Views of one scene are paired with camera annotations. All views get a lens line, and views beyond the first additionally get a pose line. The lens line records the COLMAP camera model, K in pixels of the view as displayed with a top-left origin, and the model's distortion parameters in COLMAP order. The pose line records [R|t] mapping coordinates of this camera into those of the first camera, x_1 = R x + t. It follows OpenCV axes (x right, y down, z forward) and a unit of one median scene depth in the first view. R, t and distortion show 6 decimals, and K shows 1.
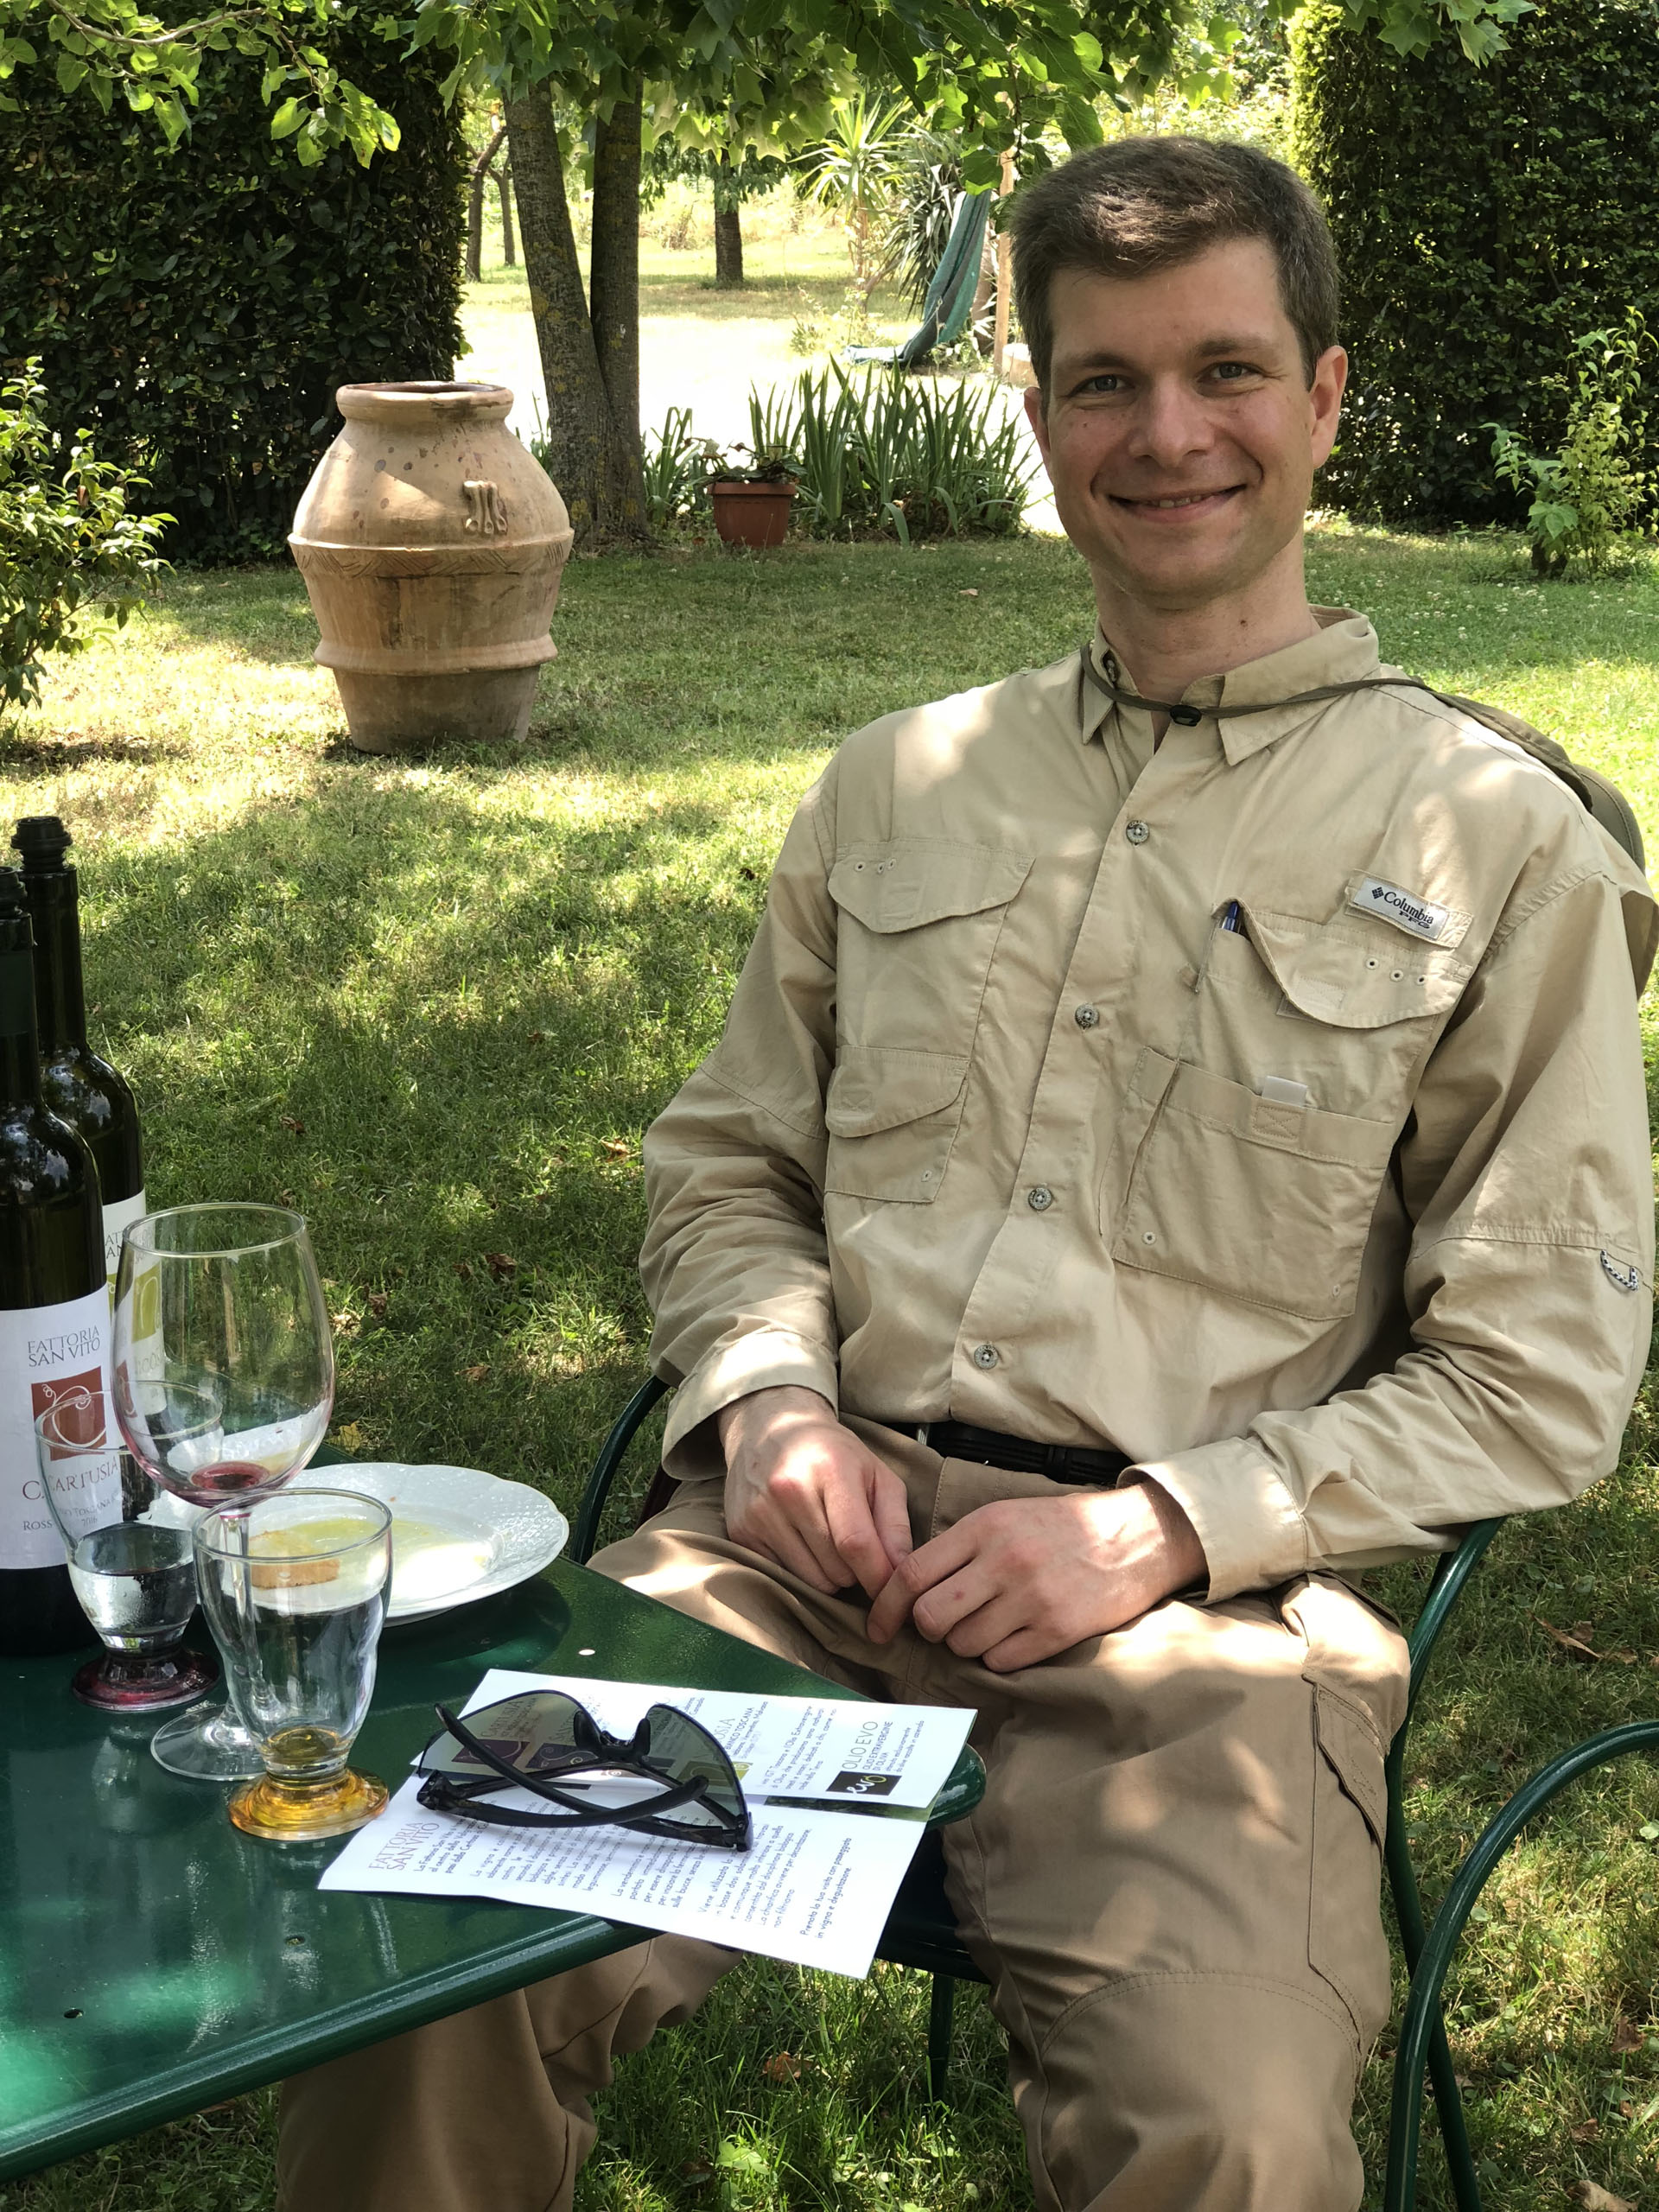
lens RADIAL K [[3636.0, 0, 829.5], [0, 3636.0, 1106.0], [0, 0, 1]] dist [0.036551, 0.079063]
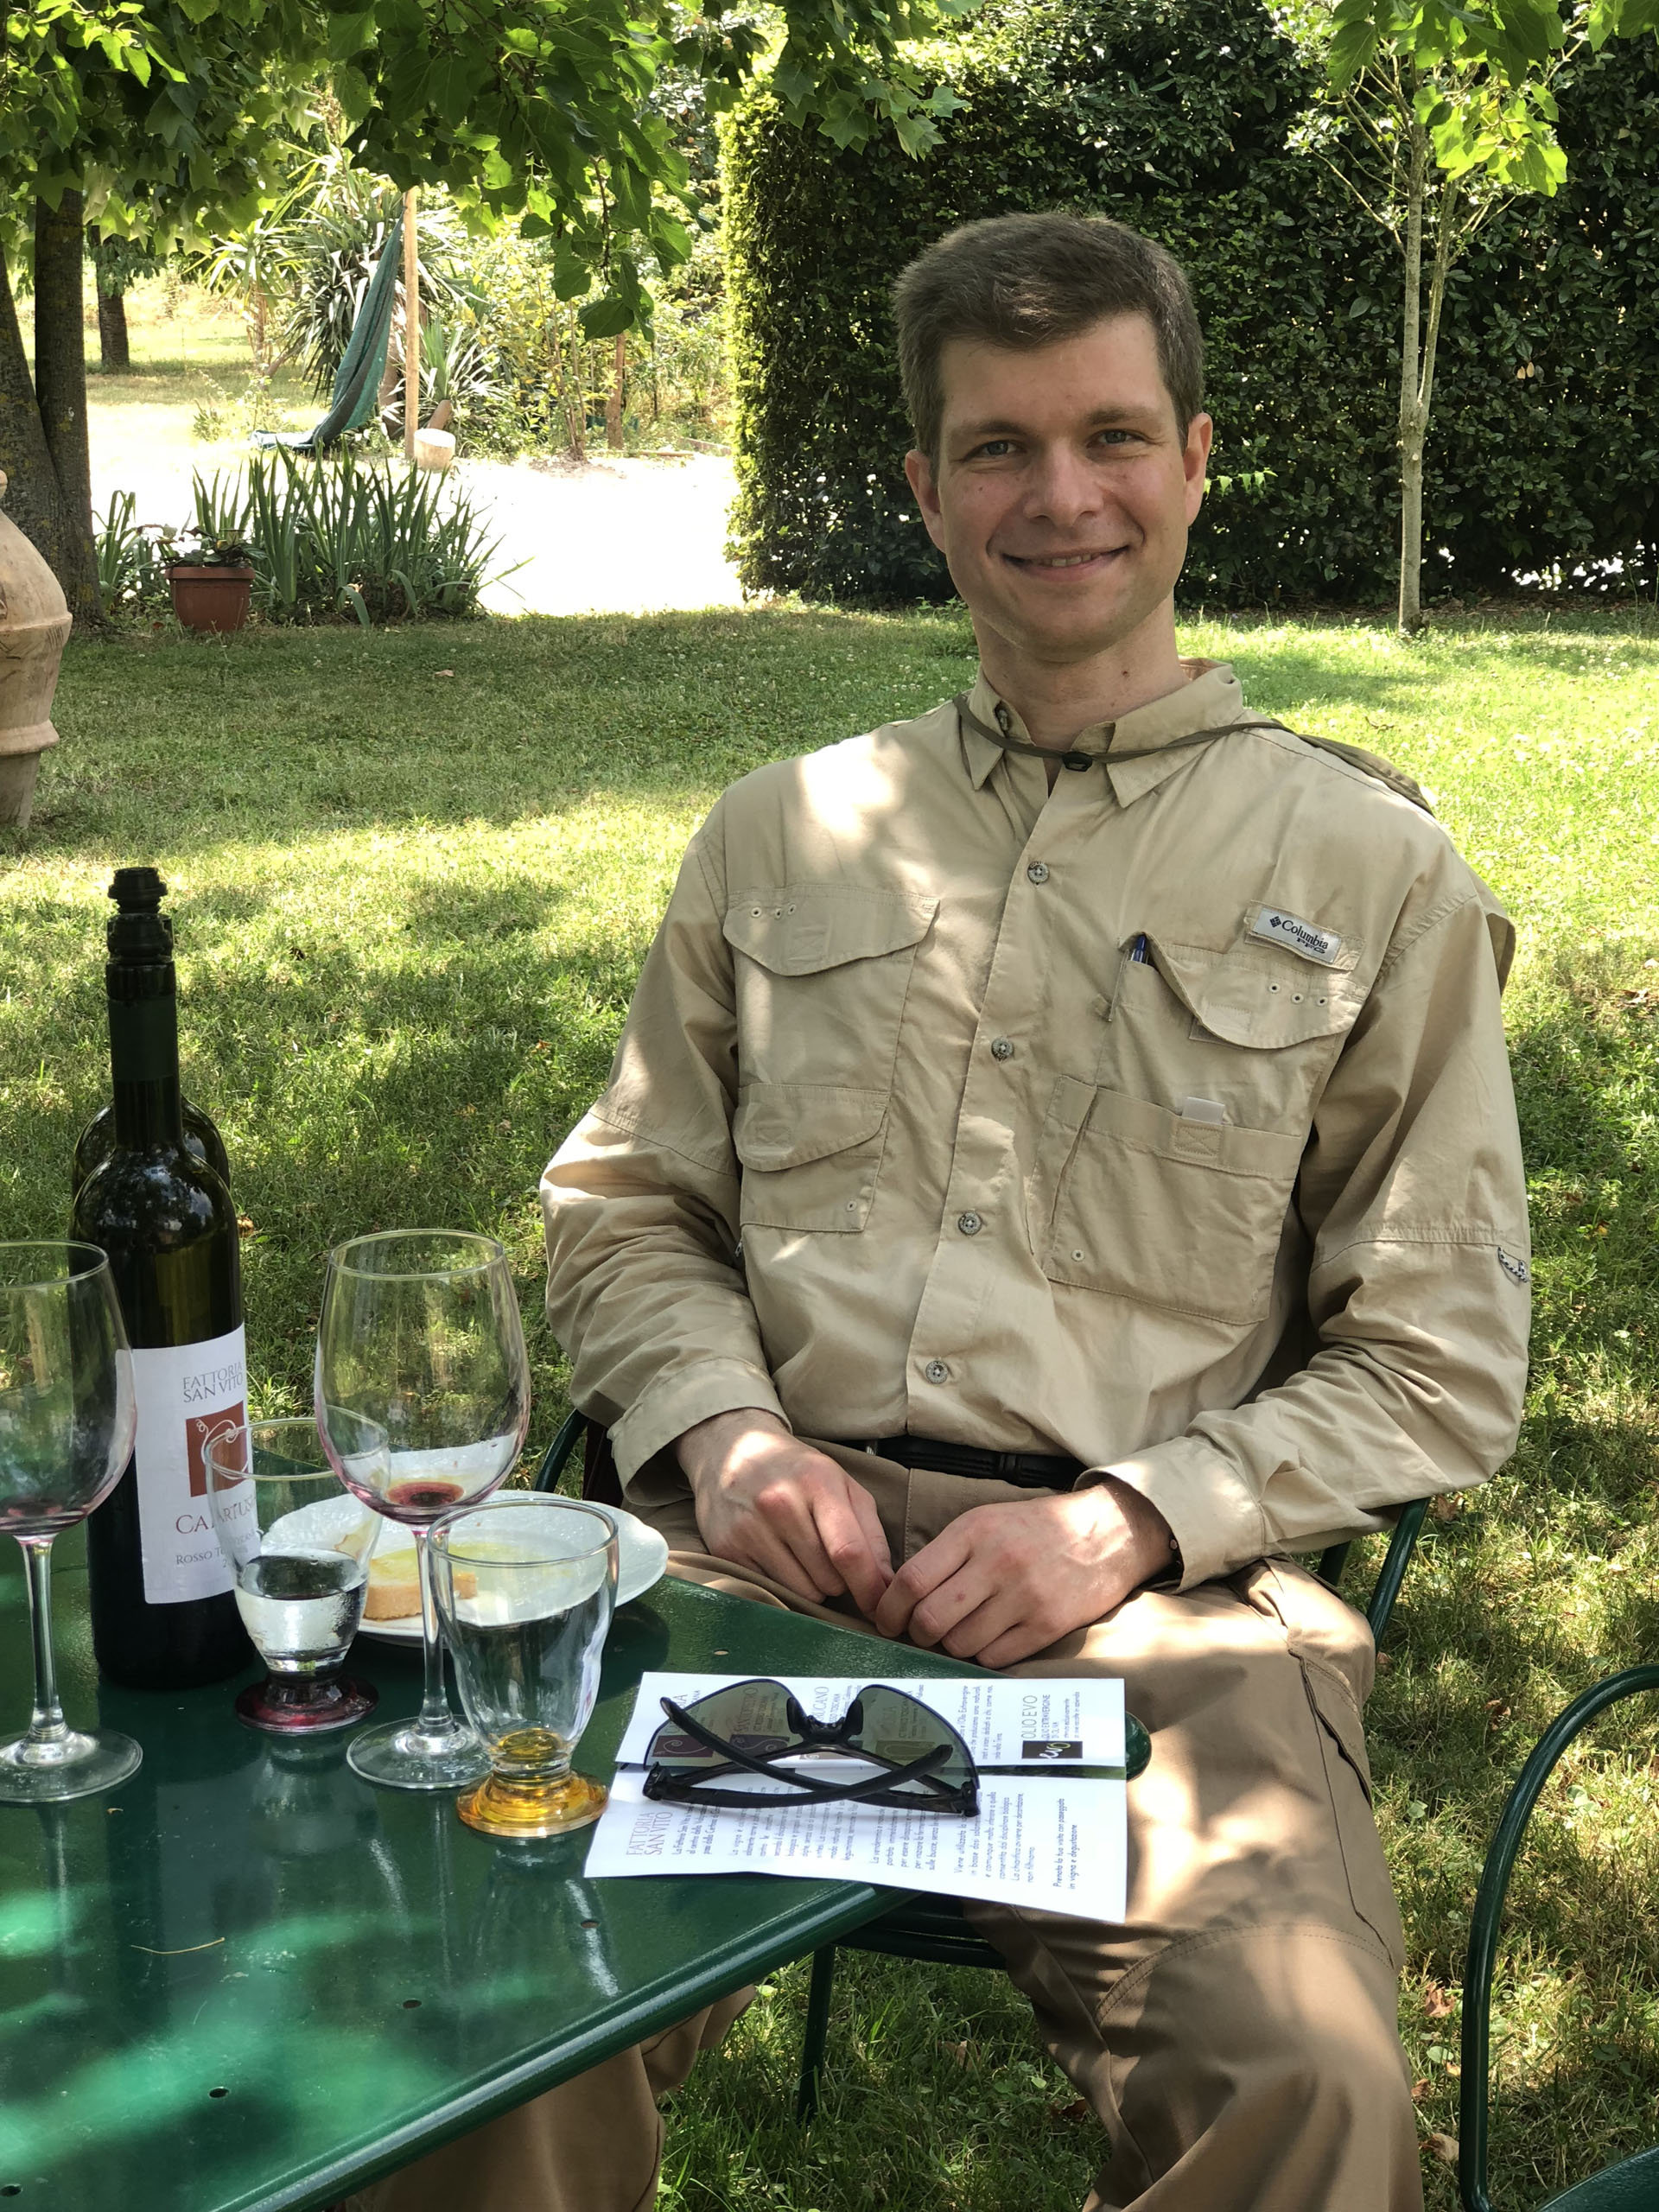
lens RADIAL K [[3628.4, 0, 829.5], [0, 3628.4, 1106.0], [0, 0, 1]] dist [0.050841, 0.220630]
pose [[0.985829, -0.034132, 0.164245, -0.142128], [0.037840, 0.999094, -0.019500, 0.010325], [-0.163430, 0.025439, 0.986227, -0.027261]]
